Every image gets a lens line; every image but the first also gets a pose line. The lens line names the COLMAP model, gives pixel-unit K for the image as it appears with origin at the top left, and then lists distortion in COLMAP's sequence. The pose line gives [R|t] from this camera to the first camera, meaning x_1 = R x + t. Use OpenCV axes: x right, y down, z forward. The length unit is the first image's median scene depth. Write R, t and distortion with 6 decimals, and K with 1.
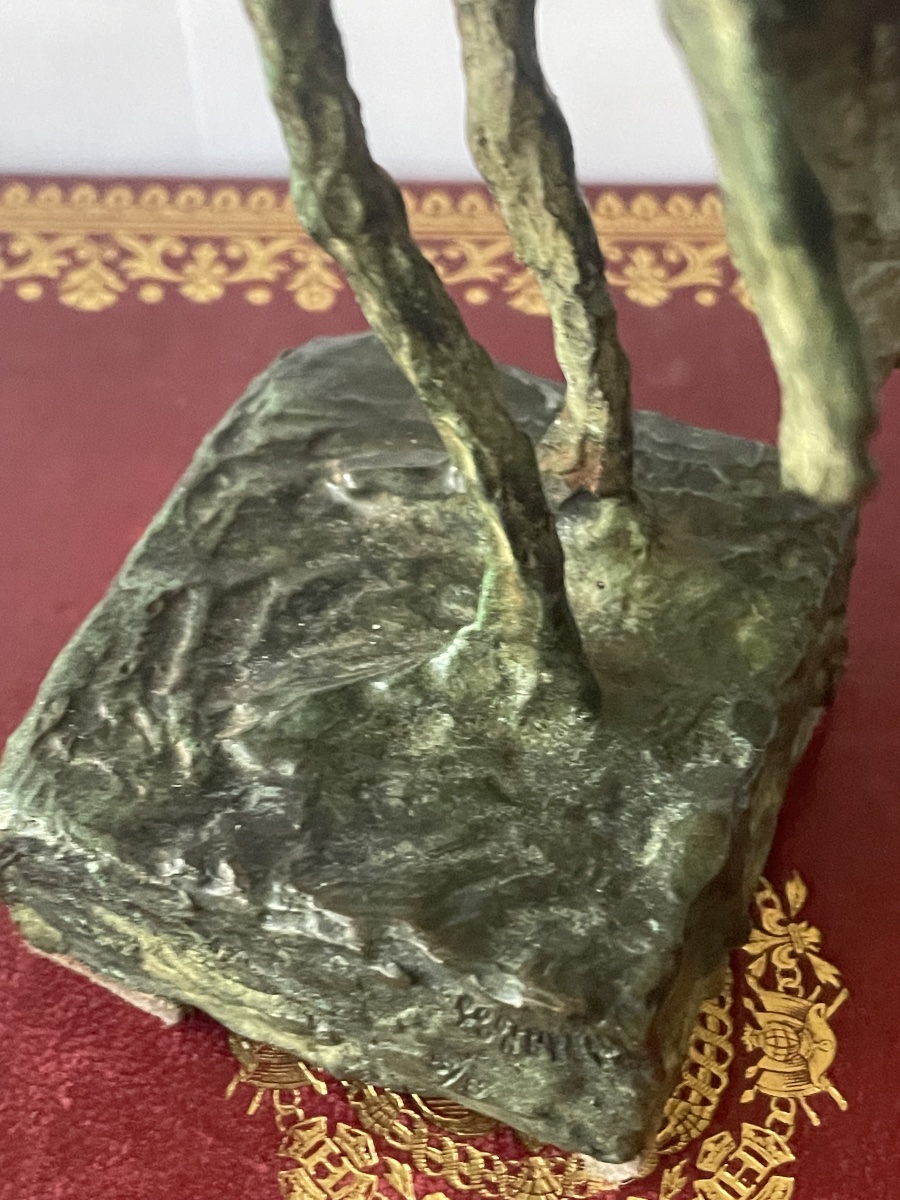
lens RADIAL K [[1841.1, 0, 450.3], [0, 1841.1, 547.4], [0, 0, 1]] dist [0.142733, -0.496321]
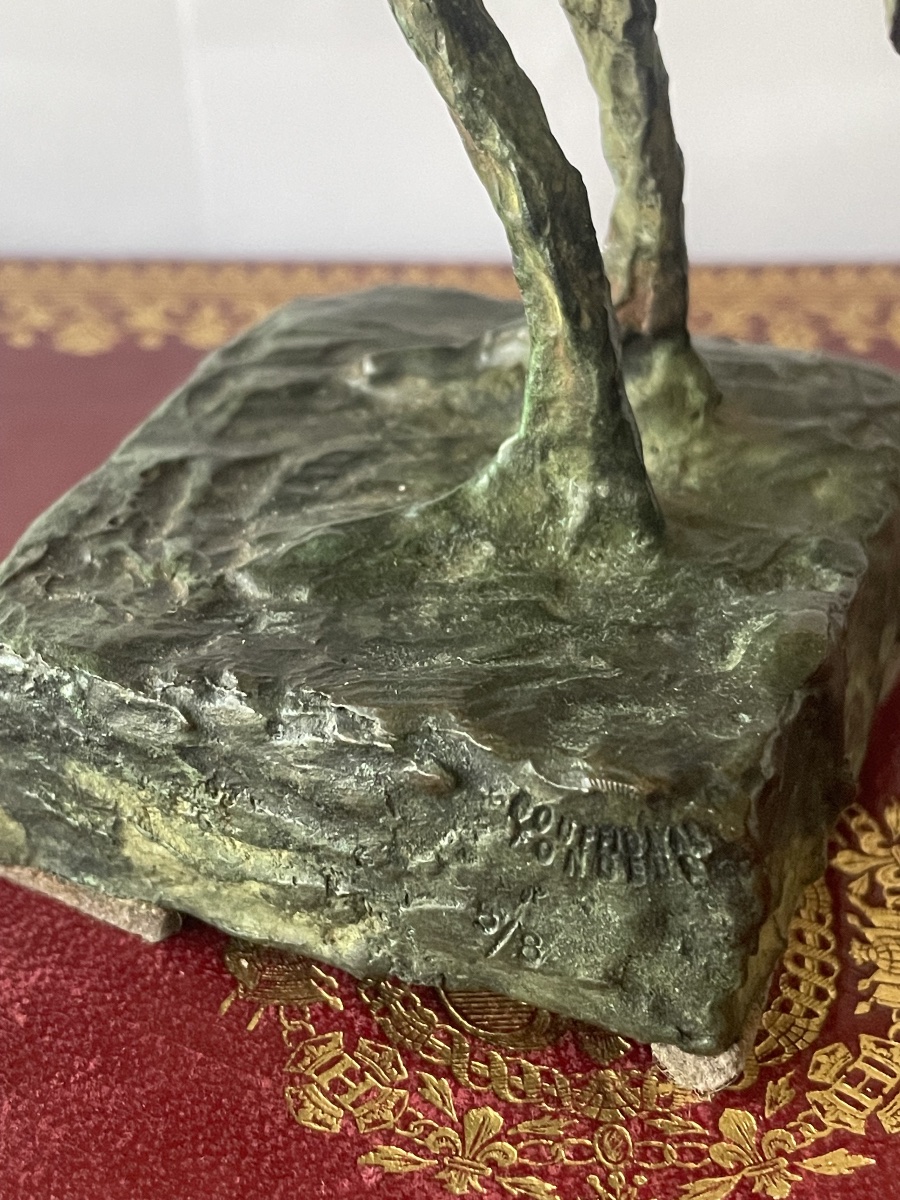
lens RADIAL K [[1821.7, 0, 465.2], [0, 1821.7, 569.6], [0, 0, 1]] dist [0.198756, -0.743202]
pose [[0.999838, -0.007696, 0.016293, -0.026121], [0.011549, 0.967765, -0.251591, 0.318851], [-0.013832, 0.251738, 0.967696, 0.178074]]
